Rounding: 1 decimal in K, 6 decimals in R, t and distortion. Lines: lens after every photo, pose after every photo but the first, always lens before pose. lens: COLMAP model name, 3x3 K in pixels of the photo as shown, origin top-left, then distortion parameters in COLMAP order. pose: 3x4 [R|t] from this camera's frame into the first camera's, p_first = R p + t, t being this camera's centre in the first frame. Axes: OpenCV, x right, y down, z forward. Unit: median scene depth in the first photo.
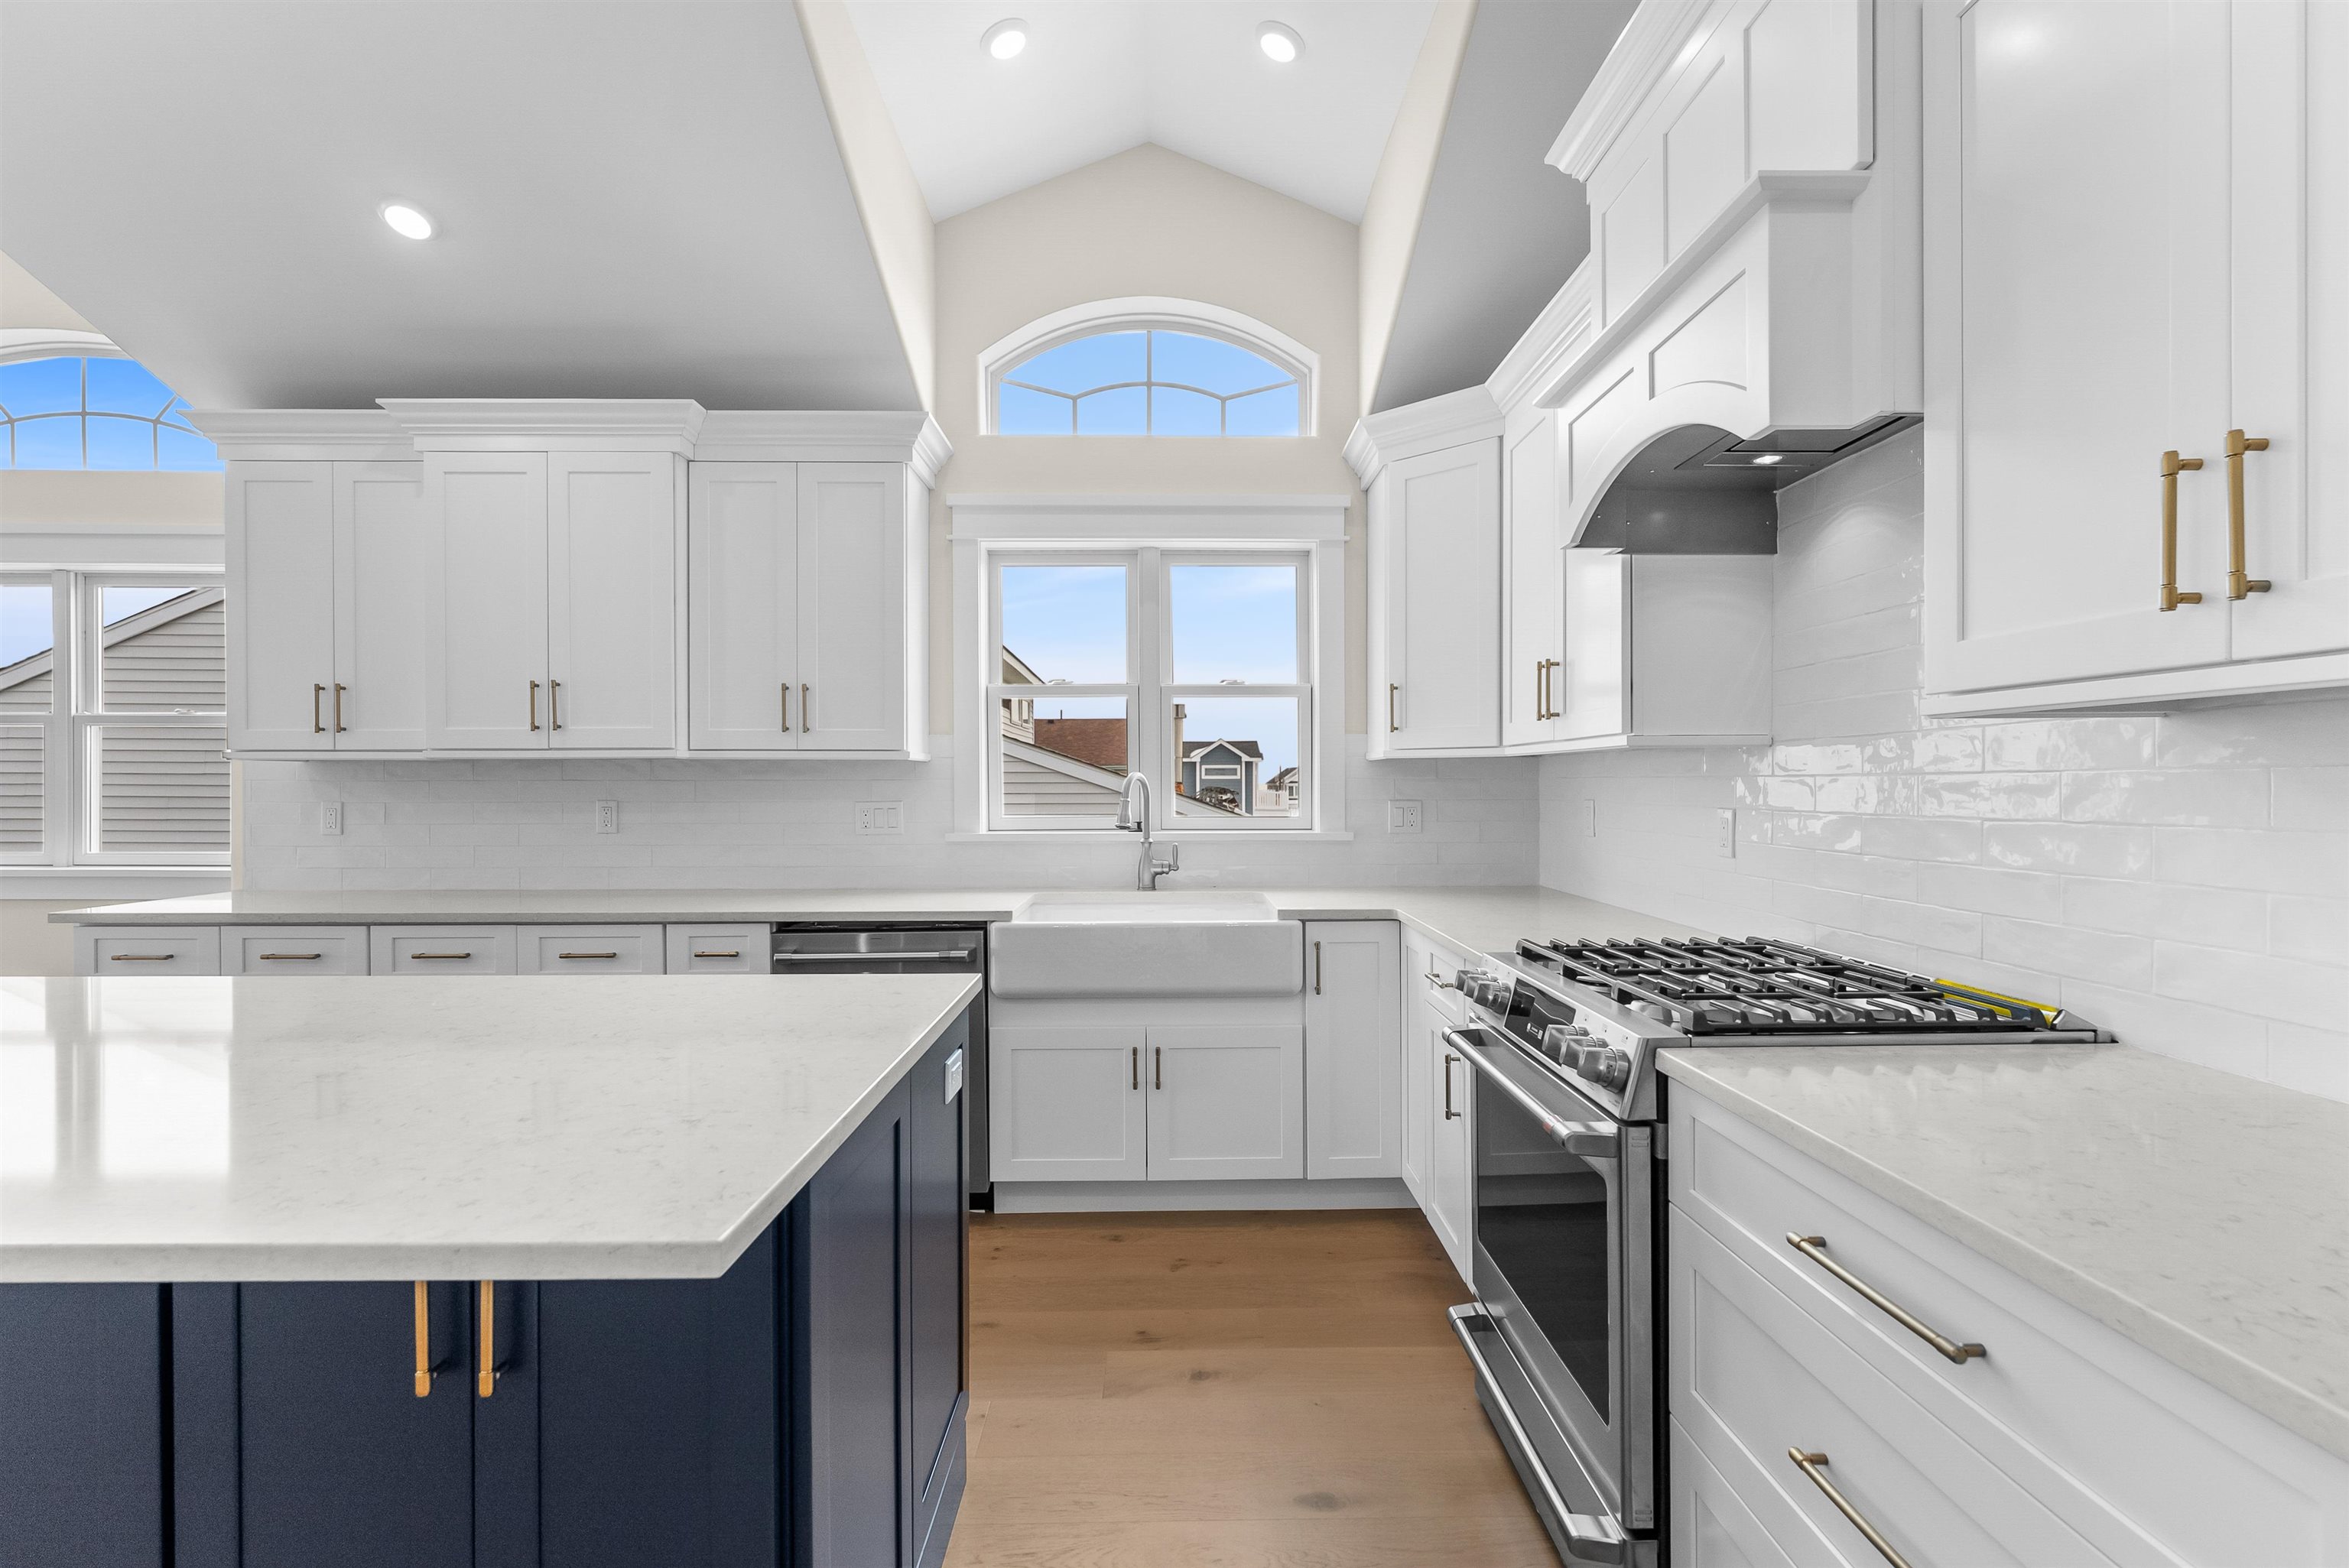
lens RADIAL K [[1075.6, 0, 1184.2], [0, 1075.6, 798.4], [0, 0, 1]] dist [0.000369, 0.000219]
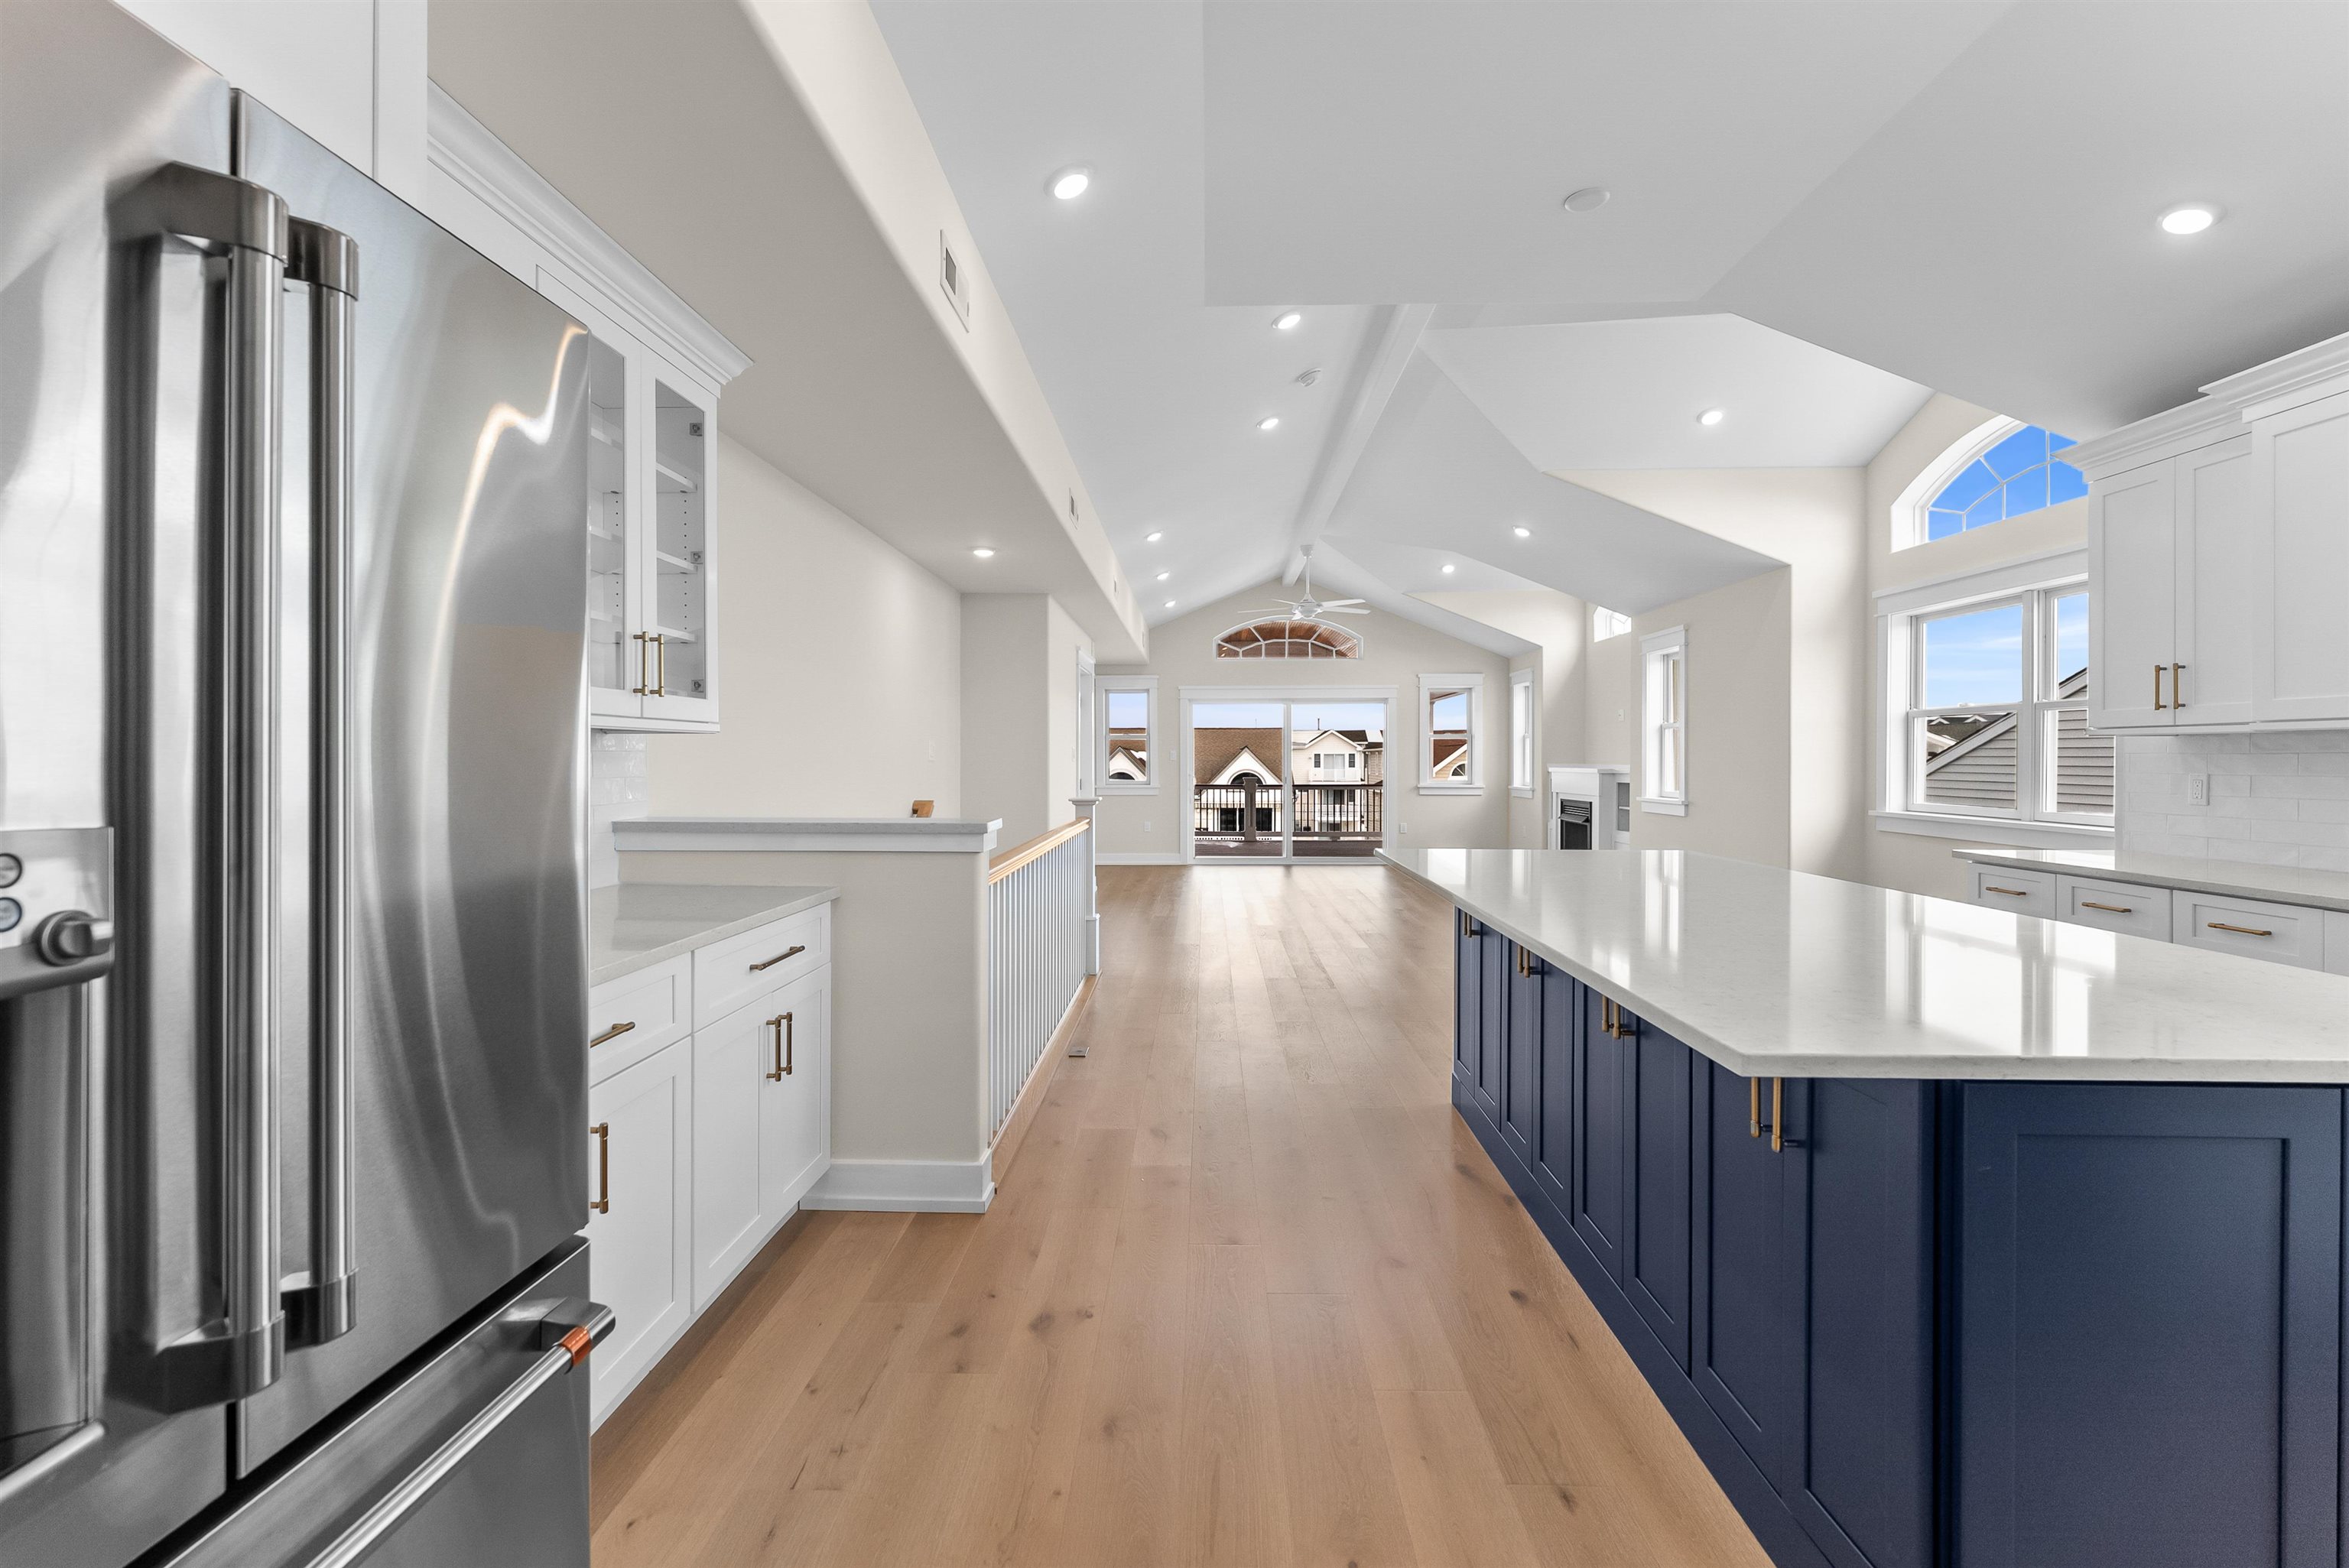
lens RADIAL K [[1019.9, 0, 1174.2], [0, 1019.9, 761.0], [0, 0, 1]] dist [0.000625, 0.000133]
pose [[-0.057577, 0.000473, -0.998341, 0.278924], [-0.005831, 0.999983, 0.000810, -0.004127], [0.998324, 0.005868, -0.057573, 0.061439]]
